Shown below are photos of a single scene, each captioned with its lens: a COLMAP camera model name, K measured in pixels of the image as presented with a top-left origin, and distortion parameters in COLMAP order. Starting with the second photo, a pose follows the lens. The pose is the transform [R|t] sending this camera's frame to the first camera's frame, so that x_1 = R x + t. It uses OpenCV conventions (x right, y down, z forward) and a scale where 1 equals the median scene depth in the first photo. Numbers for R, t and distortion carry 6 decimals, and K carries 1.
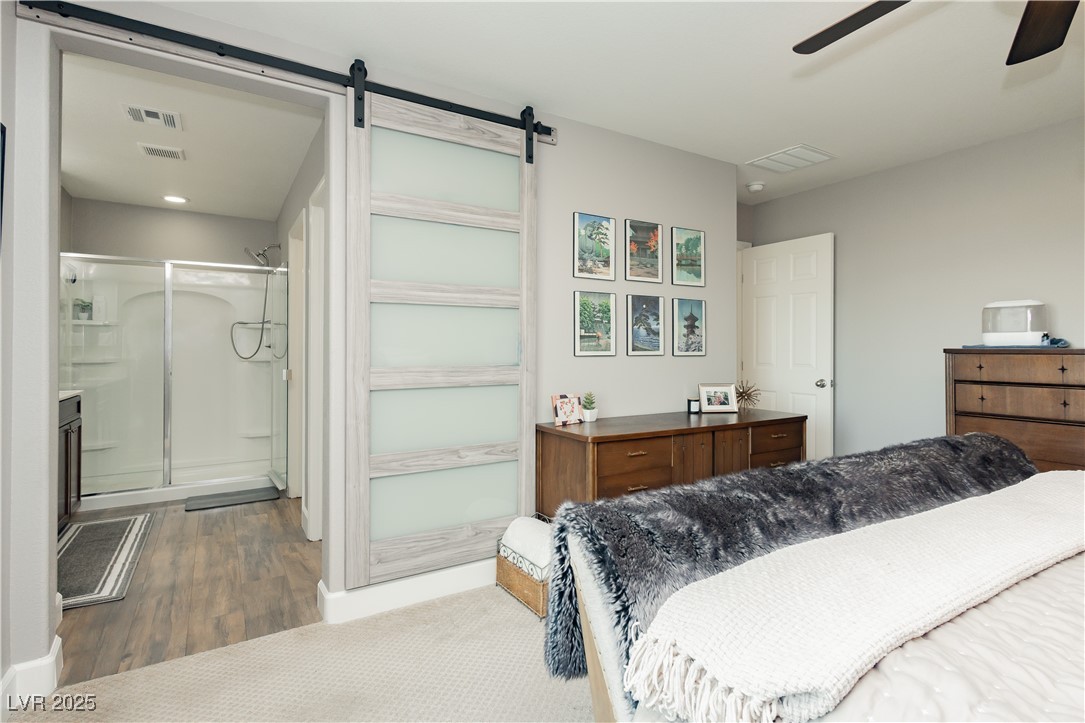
lens RADIAL K [[498.8, 0, 503.0], [0, 498.8, 360.0], [0, 0, 1]] dist [0.002781, -0.001600]
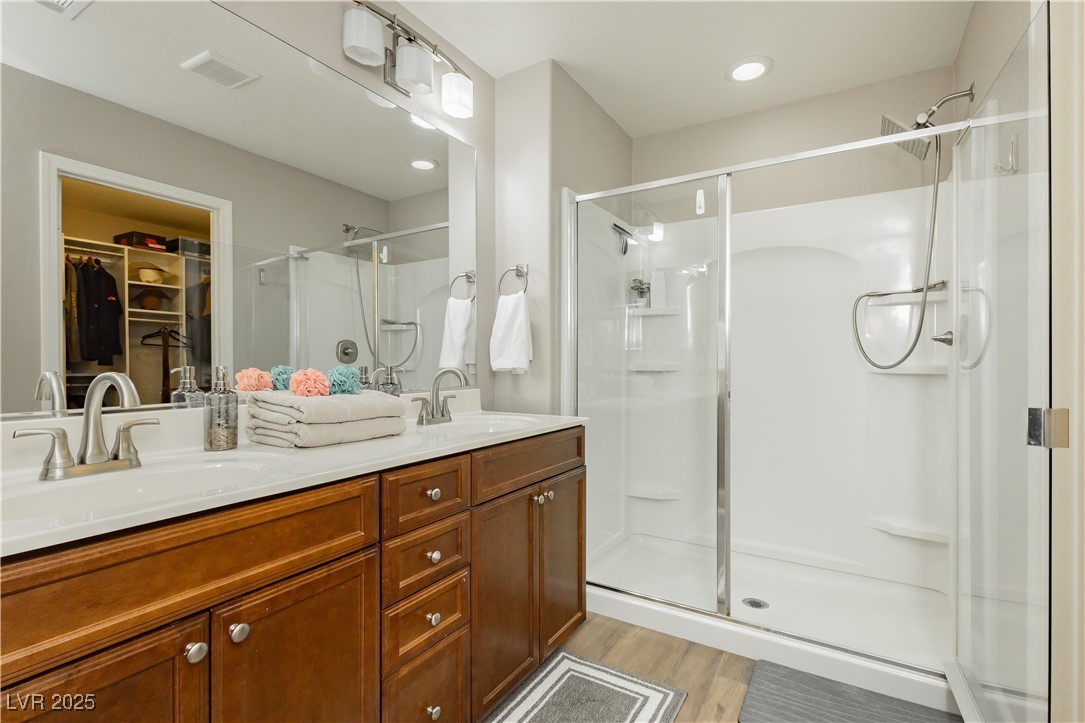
lens RADIAL K [[512.9, 0, 537.3], [0, 512.9, 353.0], [0, 0, 1]] dist [0.000960, -0.000217]
pose [[0.491981, -0.005894, -0.870586, -0.279802], [-0.013969, 0.999795, -0.014662, -0.003531], [0.870494, 0.019375, 0.491798, 0.519133]]
